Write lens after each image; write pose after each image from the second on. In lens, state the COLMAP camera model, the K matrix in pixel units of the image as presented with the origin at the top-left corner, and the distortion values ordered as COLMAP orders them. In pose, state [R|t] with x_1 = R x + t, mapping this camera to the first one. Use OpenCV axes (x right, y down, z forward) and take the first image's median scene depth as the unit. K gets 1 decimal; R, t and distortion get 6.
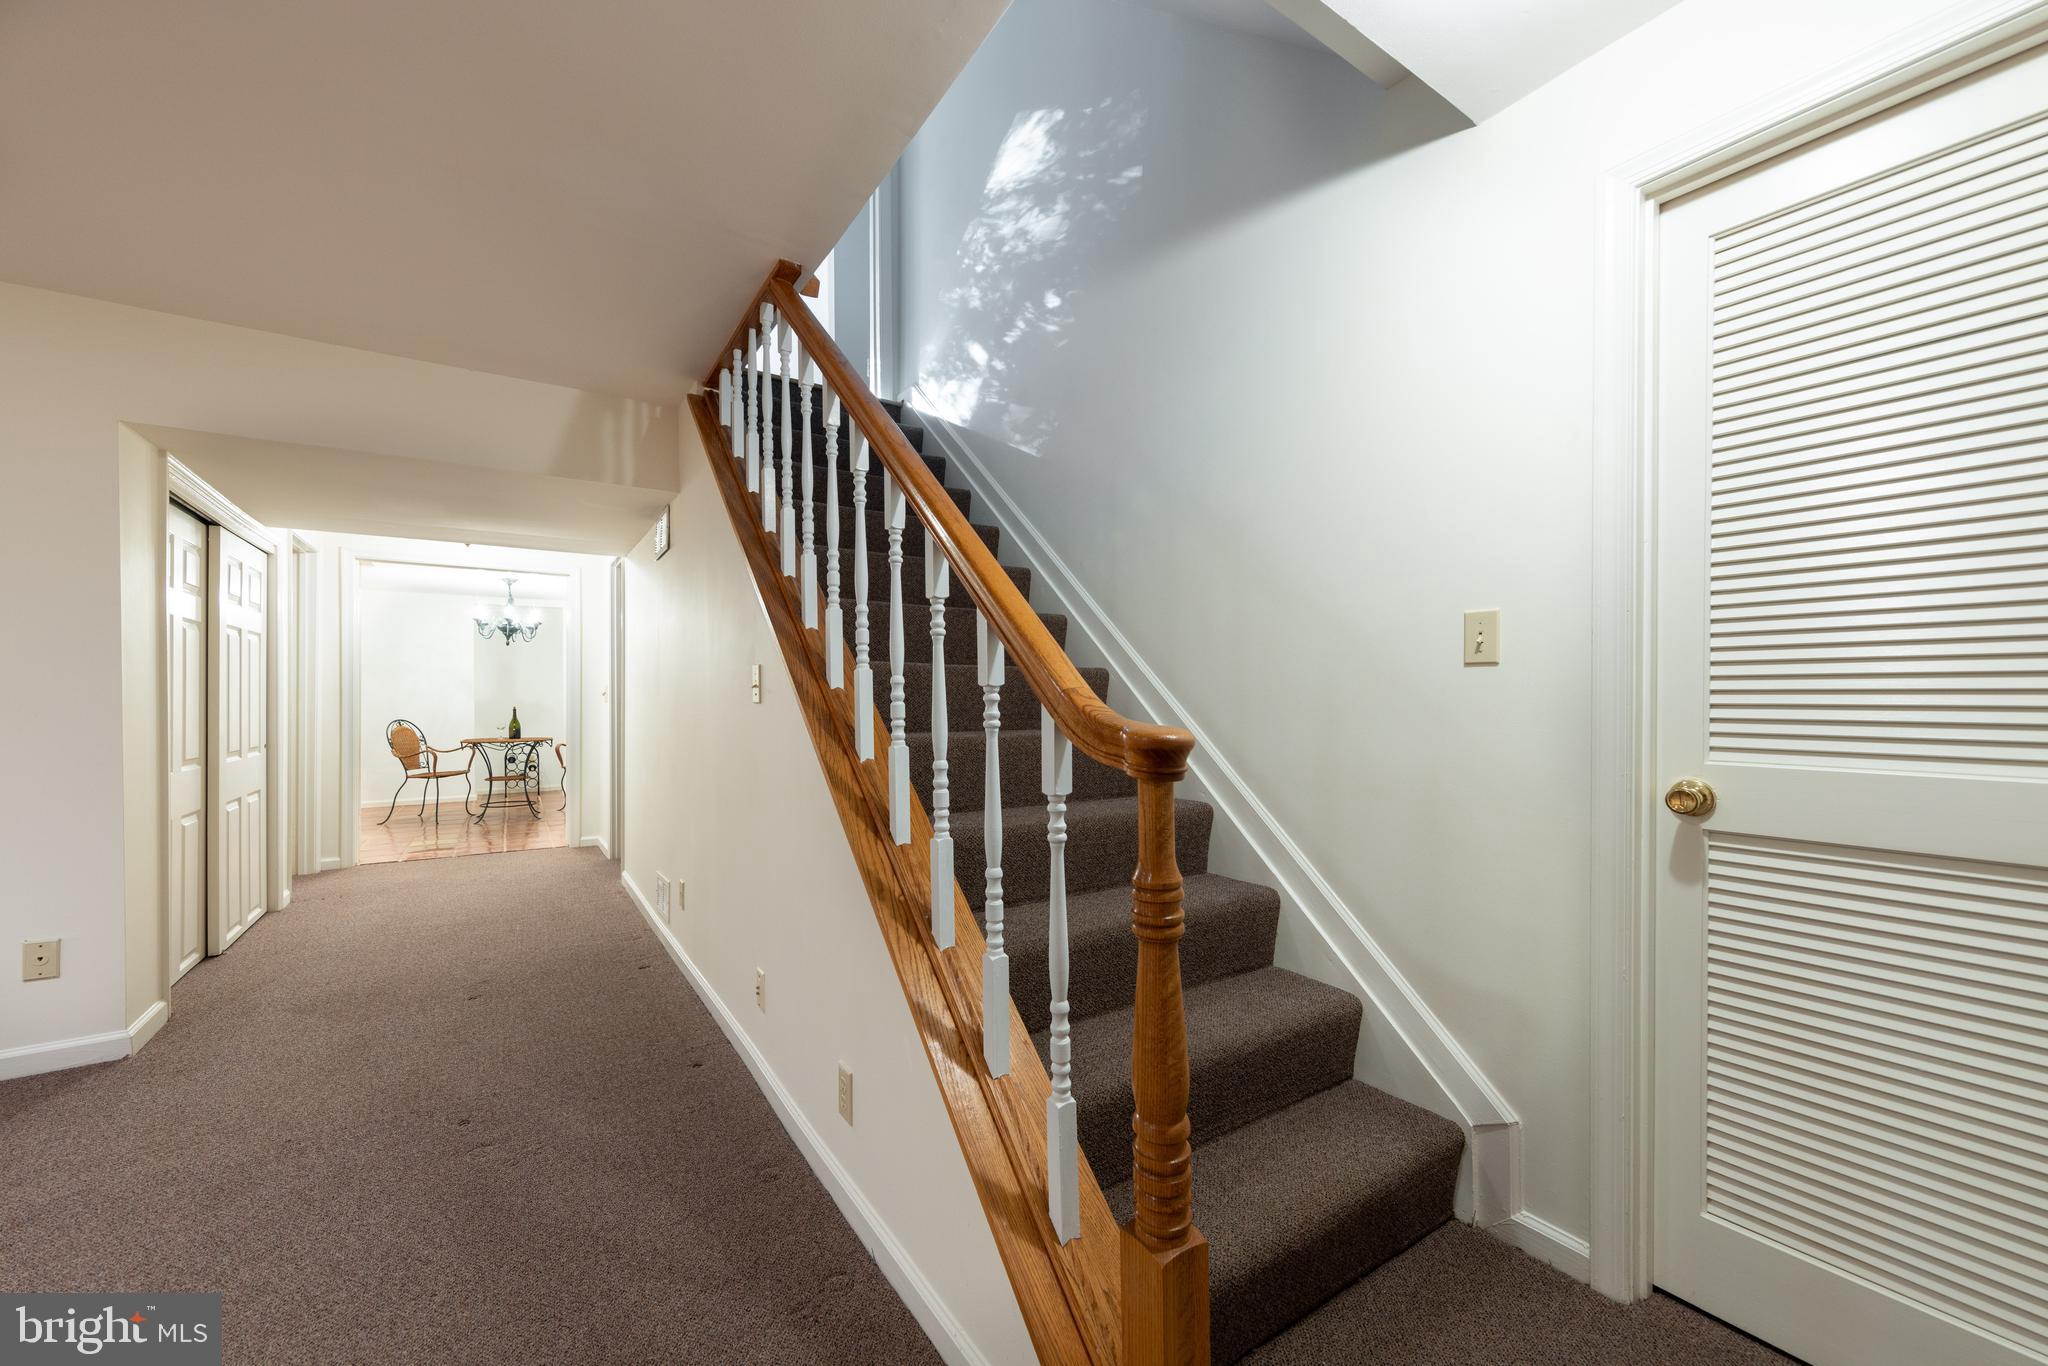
lens RADIAL K [[765.9, 0, 1020.4], [0, 765.9, 694.5], [0, 0, 1]] dist [0.001408, 0.000137]
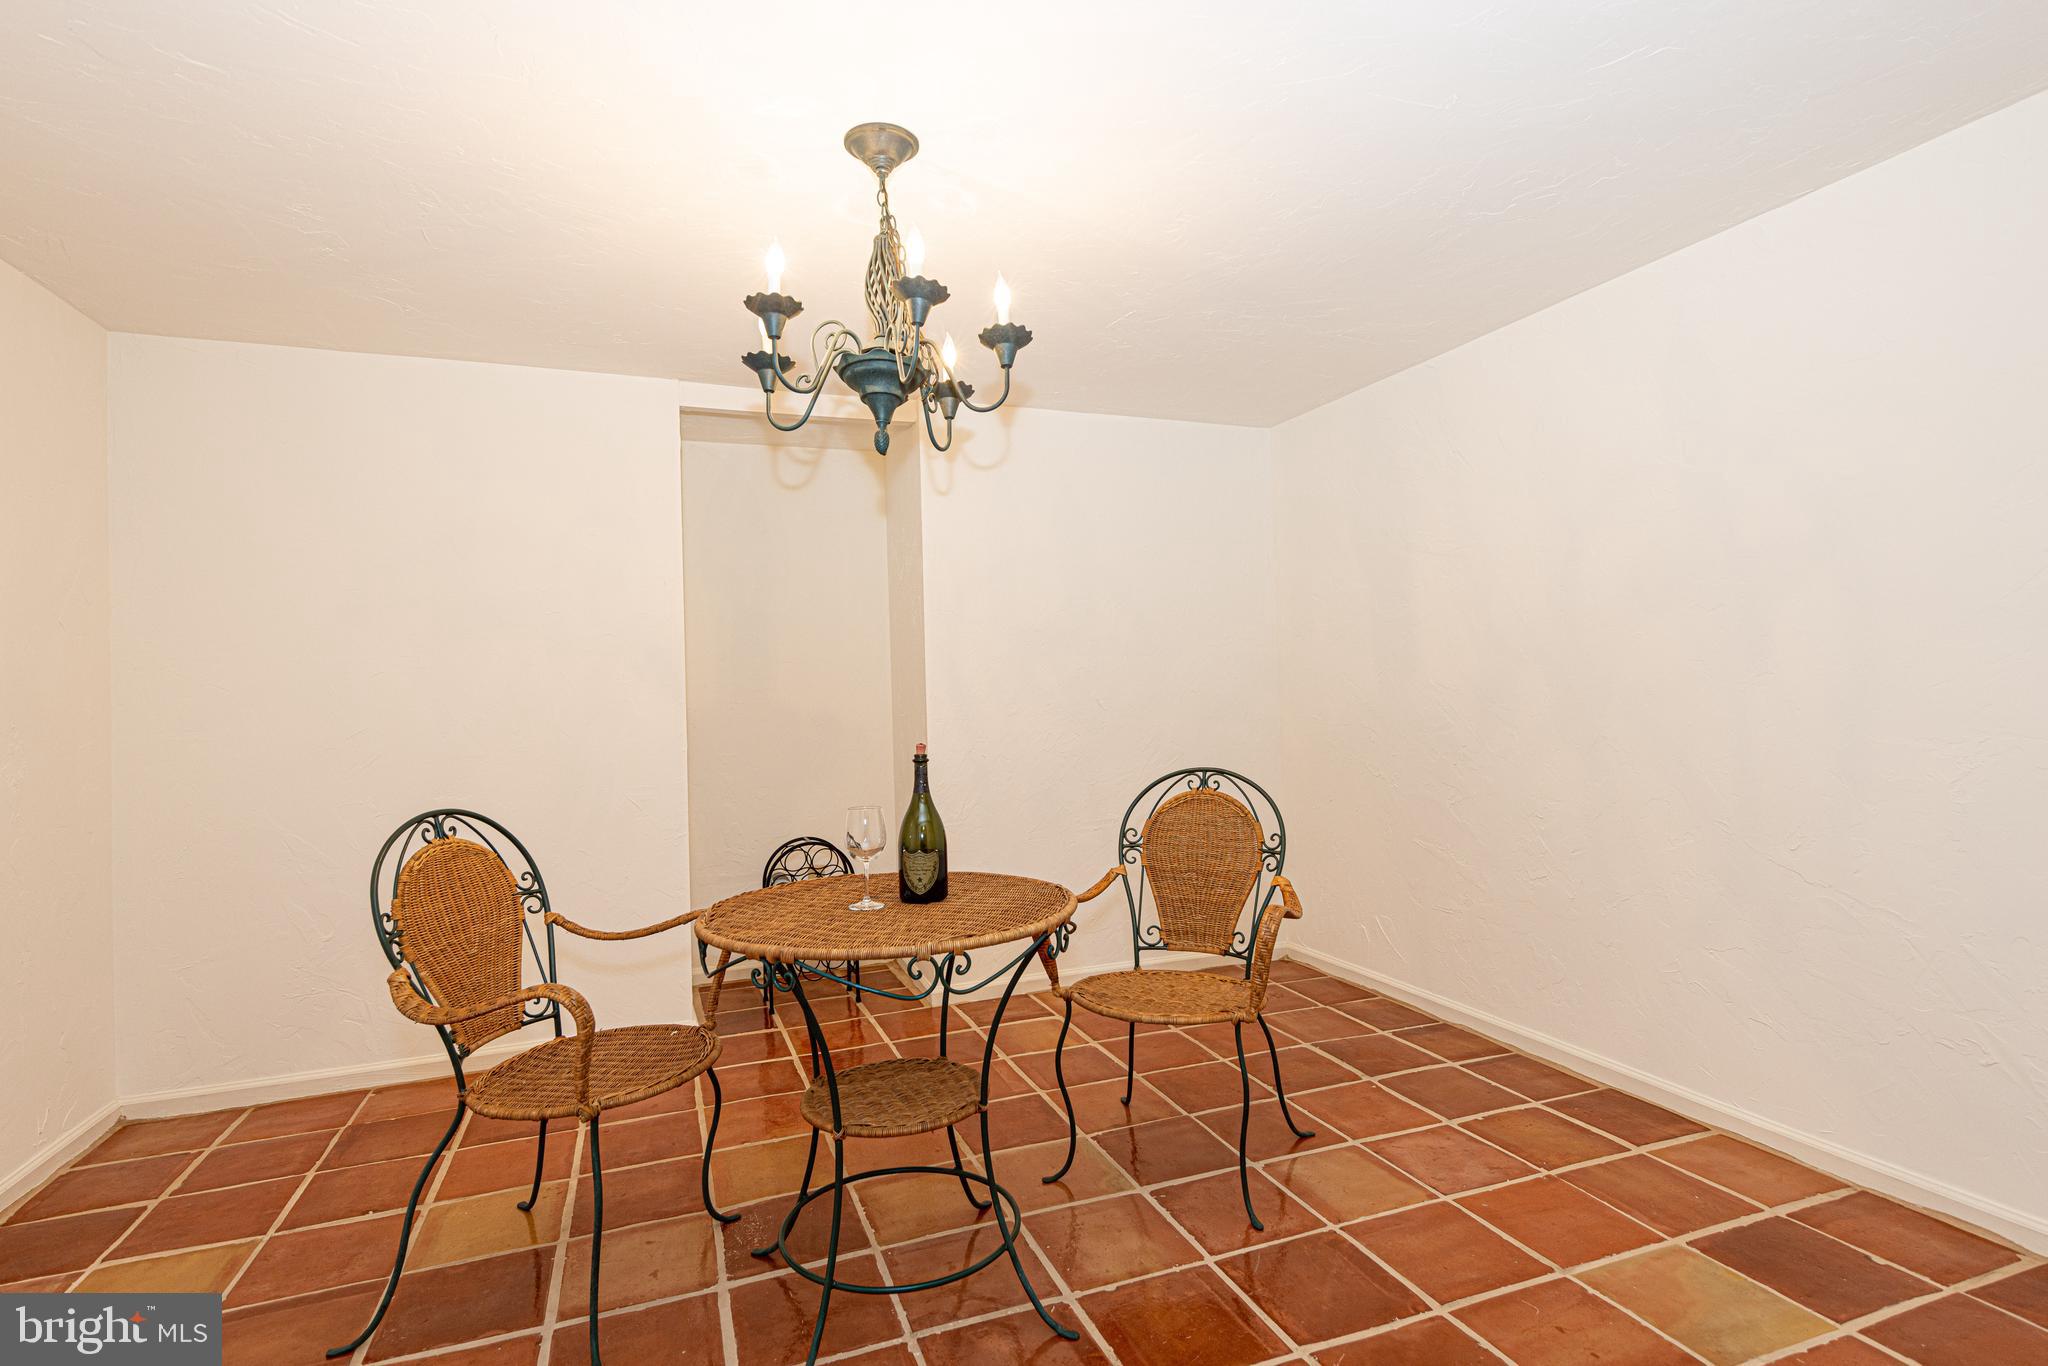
lens RADIAL K [[1009.9, 0, 1028.6], [0, 1009.9, 679.7], [0, 0, 1]] dist [0.000701, 0.000012]
pose [[0.988836, -0.019244, -0.147759, -0.591766], [0.020289, 0.999779, 0.005567, 0.000514], [0.147620, -0.008503, 0.989008, 0.730742]]
